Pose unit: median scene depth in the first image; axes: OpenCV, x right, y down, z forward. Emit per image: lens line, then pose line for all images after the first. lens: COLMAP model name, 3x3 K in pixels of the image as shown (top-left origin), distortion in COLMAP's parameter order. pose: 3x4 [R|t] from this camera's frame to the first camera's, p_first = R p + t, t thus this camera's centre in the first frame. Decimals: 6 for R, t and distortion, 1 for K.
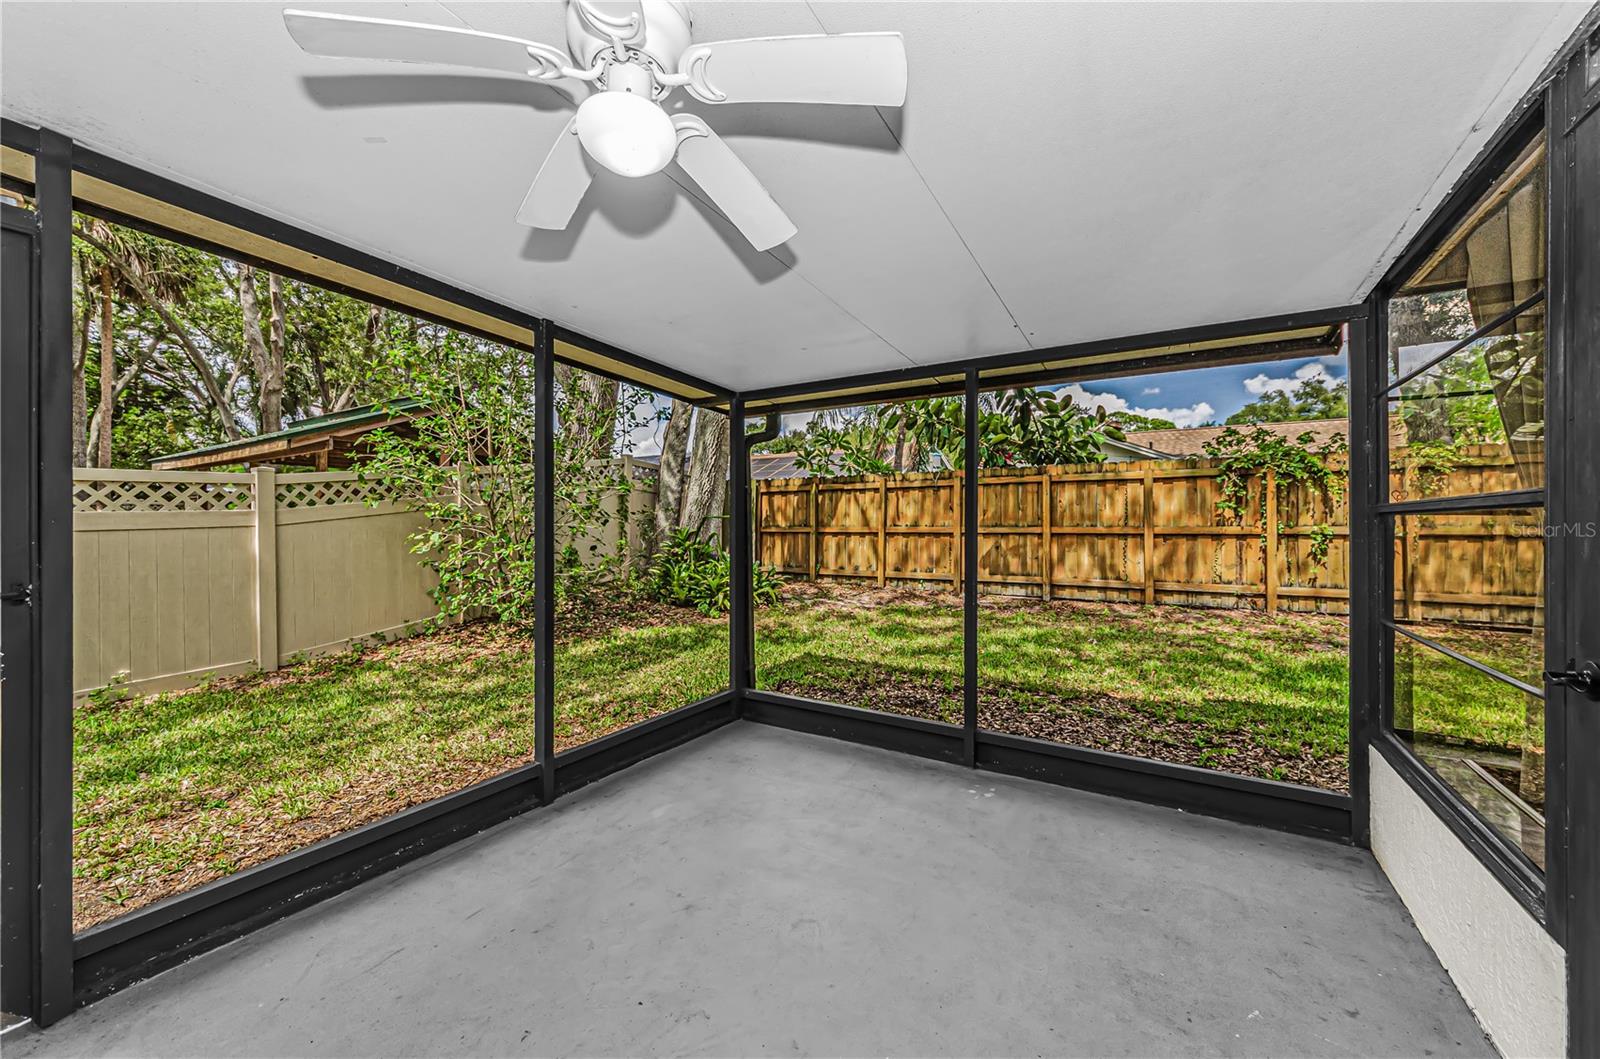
lens RADIAL K [[607.7, 0, 800.0], [0, 607.7, 529.5], [0, 0, 1]] dist [-0.001155, -0.000167]
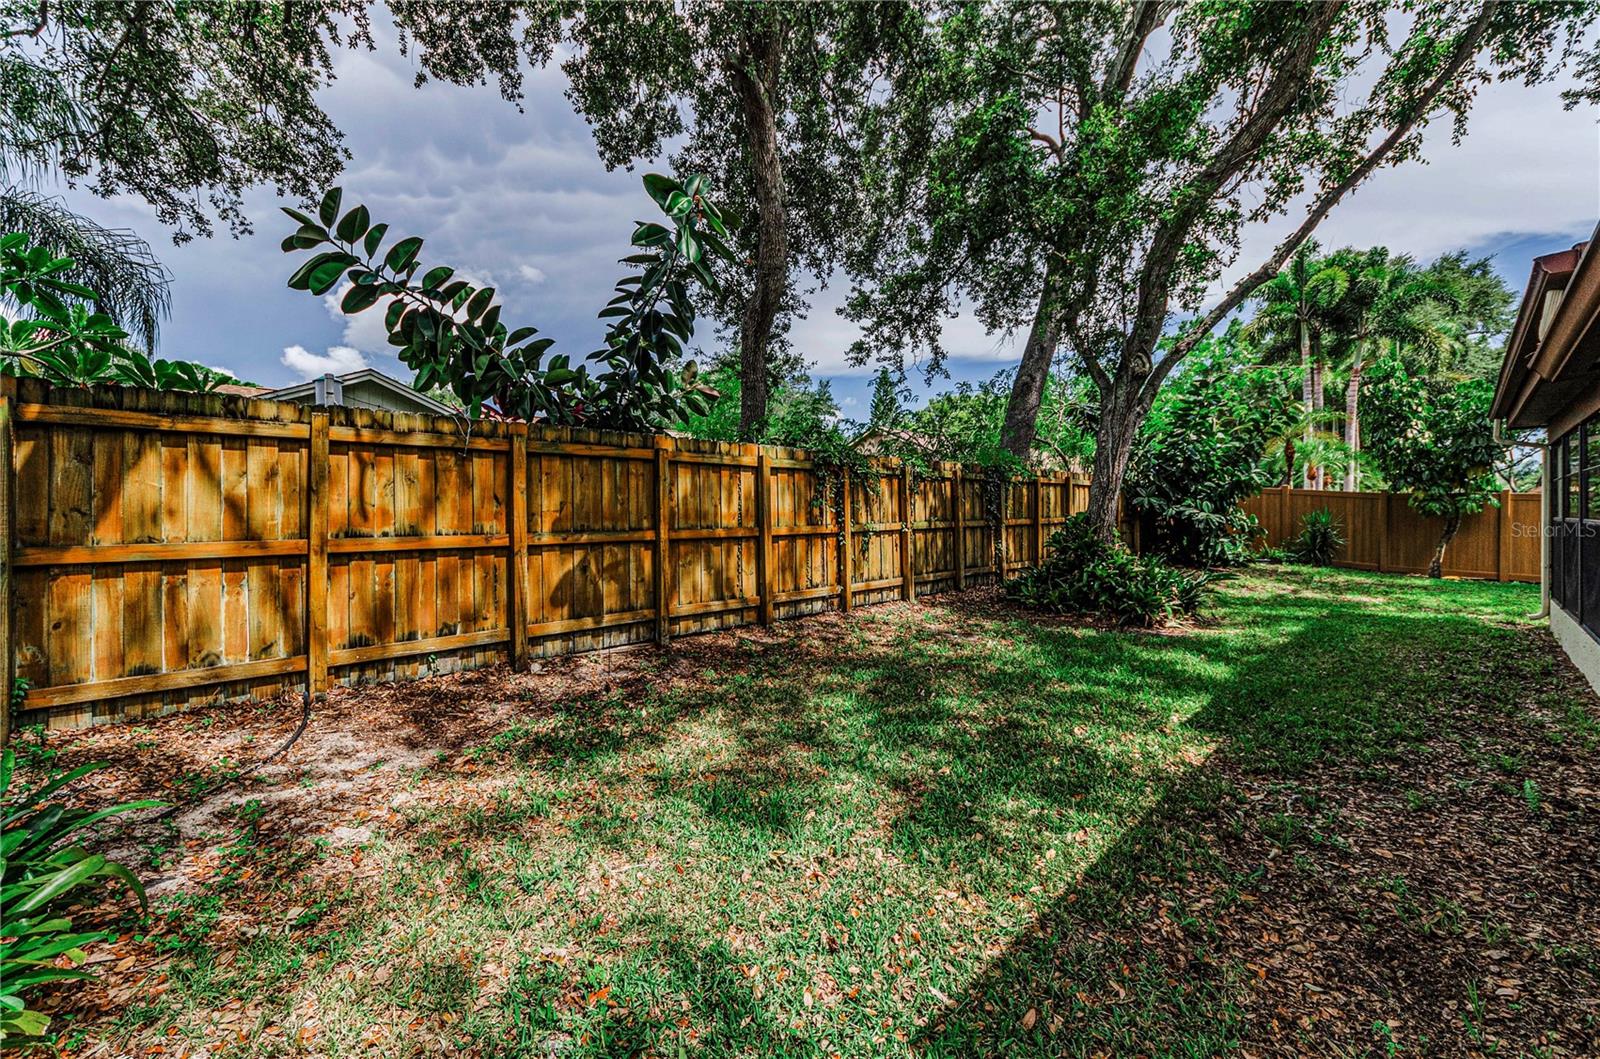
lens RADIAL K [[607.7, 0, 800.0], [0, 607.7, 529.5], [0, 0, 1]] dist [-0.001155, -0.000167]
pose [[0.278895, -0.028622, 0.959895, -0.153583], [0.010639, 0.999586, 0.026714, -0.019189], [-0.960263, 0.002762, 0.279085, 0.613352]]
